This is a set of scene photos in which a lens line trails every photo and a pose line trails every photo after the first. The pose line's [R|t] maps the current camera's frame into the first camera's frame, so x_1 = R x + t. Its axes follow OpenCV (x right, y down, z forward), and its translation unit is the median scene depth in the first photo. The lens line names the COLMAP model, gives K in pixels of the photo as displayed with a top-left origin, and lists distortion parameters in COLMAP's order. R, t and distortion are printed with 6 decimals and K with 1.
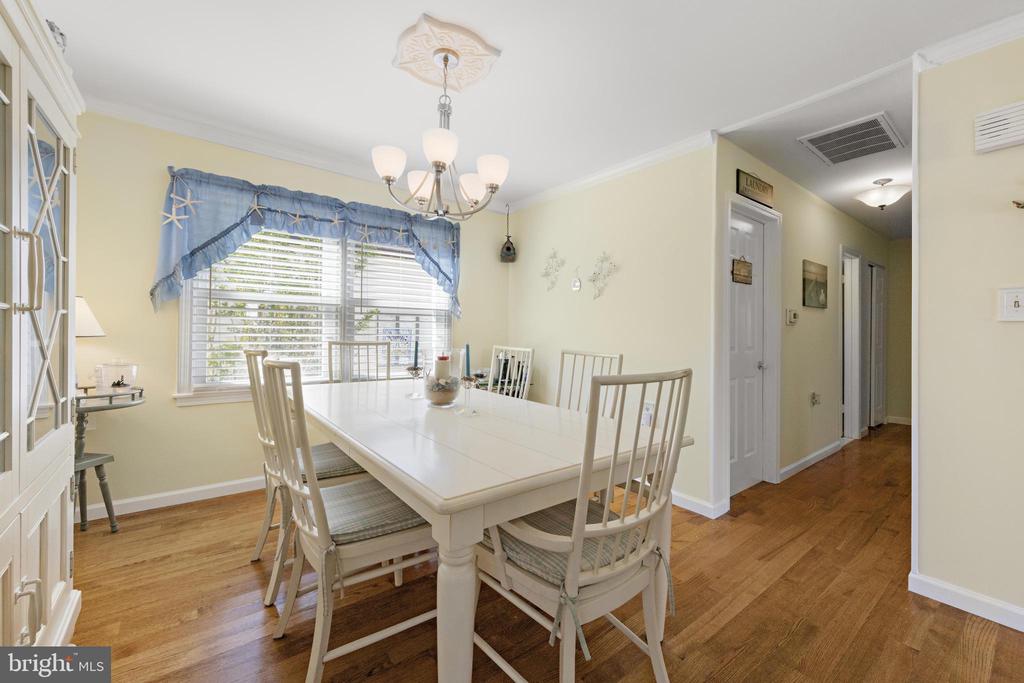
lens RADIAL K [[413.5, 0, 501.5], [0, 413.5, 339.2], [0, 0, 1]] dist [0.002511, -0.000078]
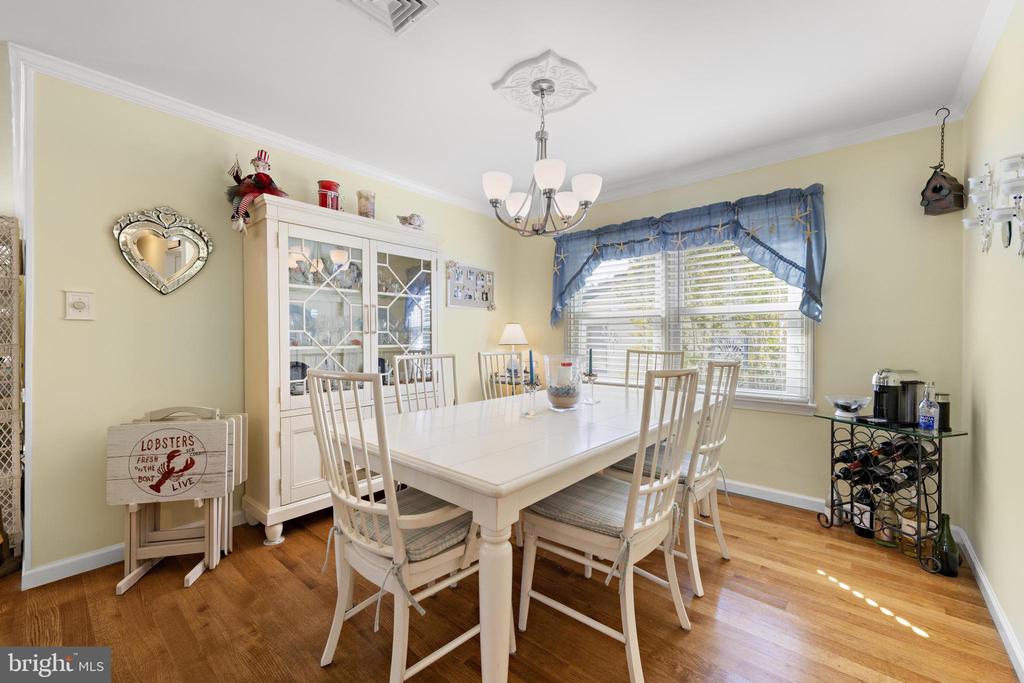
lens RADIAL K [[406.3, 0, 528.7], [0, 406.3, 341.4], [0, 0, 1]] dist [0.008248, 0.000116]
pose [[0.226775, -0.008860, -0.973907, 0.565063], [-0.017074, 0.999769, -0.013071, 0.002035], [0.973797, 0.019593, 0.226571, 0.465188]]
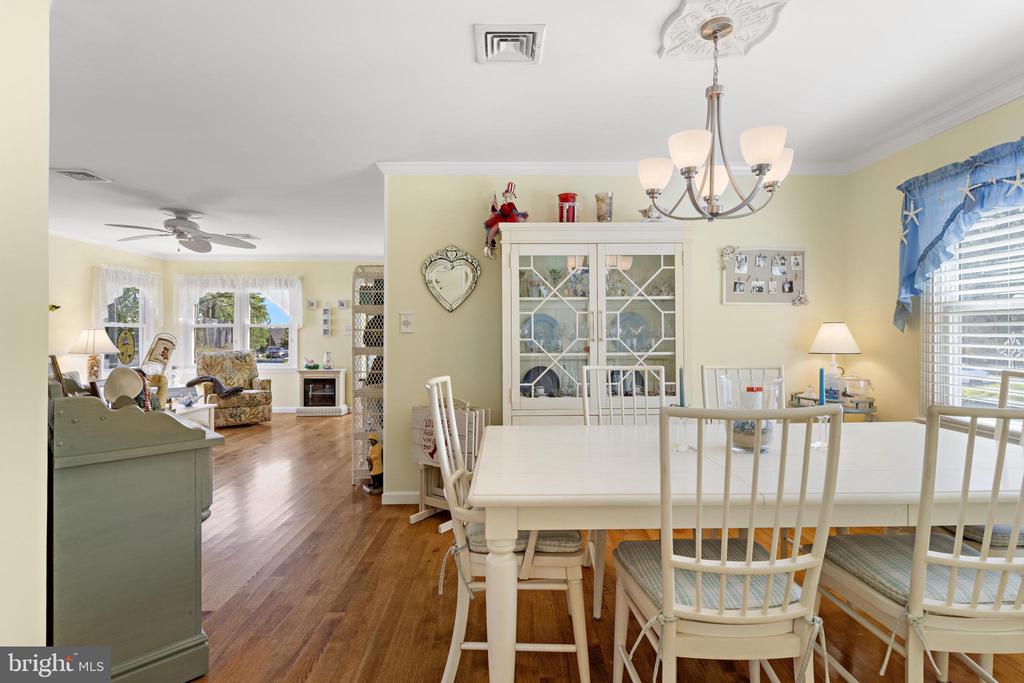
lens RADIAL K [[500.4, 0, 518.7], [0, 500.4, 335.1], [0, 0, 1]] dist [0.000845, 0.000691]
pose [[-0.575053, -0.016326, -0.817953, 0.580076], [-0.026698, 0.999643, -0.001183, -0.026429], [0.817680, 0.021157, -0.575284, 0.791681]]
